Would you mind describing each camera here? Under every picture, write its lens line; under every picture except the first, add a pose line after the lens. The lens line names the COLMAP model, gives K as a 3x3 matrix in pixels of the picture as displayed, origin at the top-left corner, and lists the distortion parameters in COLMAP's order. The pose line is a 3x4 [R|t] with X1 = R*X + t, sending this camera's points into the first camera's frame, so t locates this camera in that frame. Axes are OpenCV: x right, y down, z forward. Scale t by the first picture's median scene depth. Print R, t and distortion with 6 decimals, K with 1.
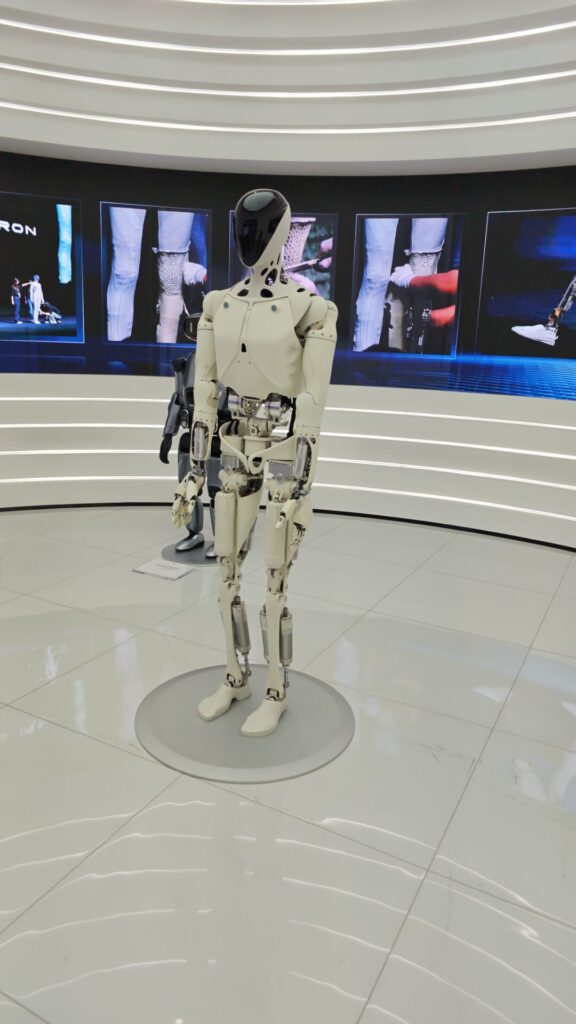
lens RADIAL K [[721.4, 0, 288.3], [0, 721.4, 508.5], [0, 0, 1]] dist [0.009783, -0.002116]
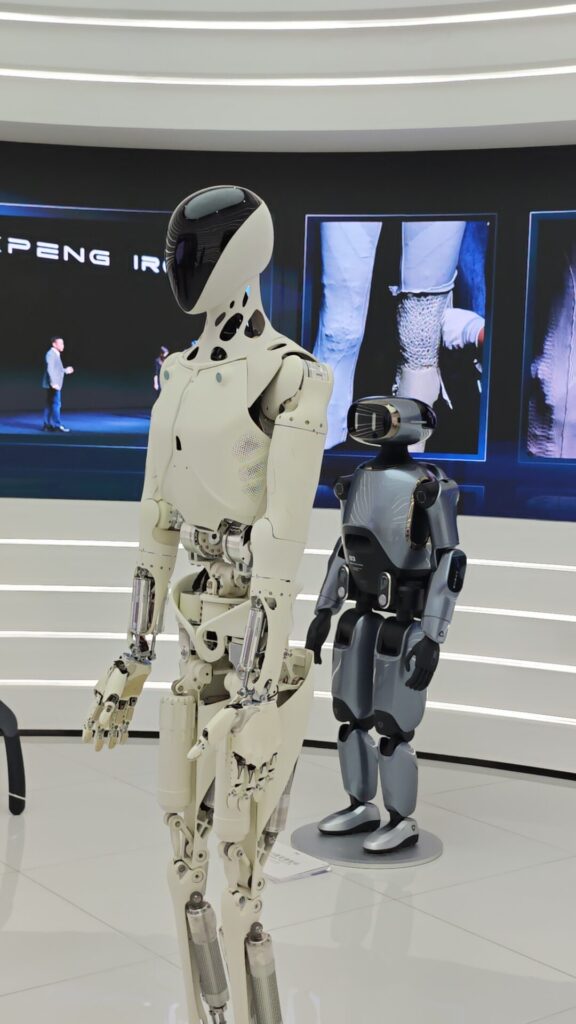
lens RADIAL K [[1443.3, 0, 287.5], [0, 1443.3, 513.8], [0, 0, 1]] dist [0.211731, 0.000000]
pose [[0.913623, 0.016104, -0.406243, 0.208381], [-0.093205, 0.980900, -0.170729, 0.011544], [0.395734, 0.193845, 0.897674, -0.007238]]
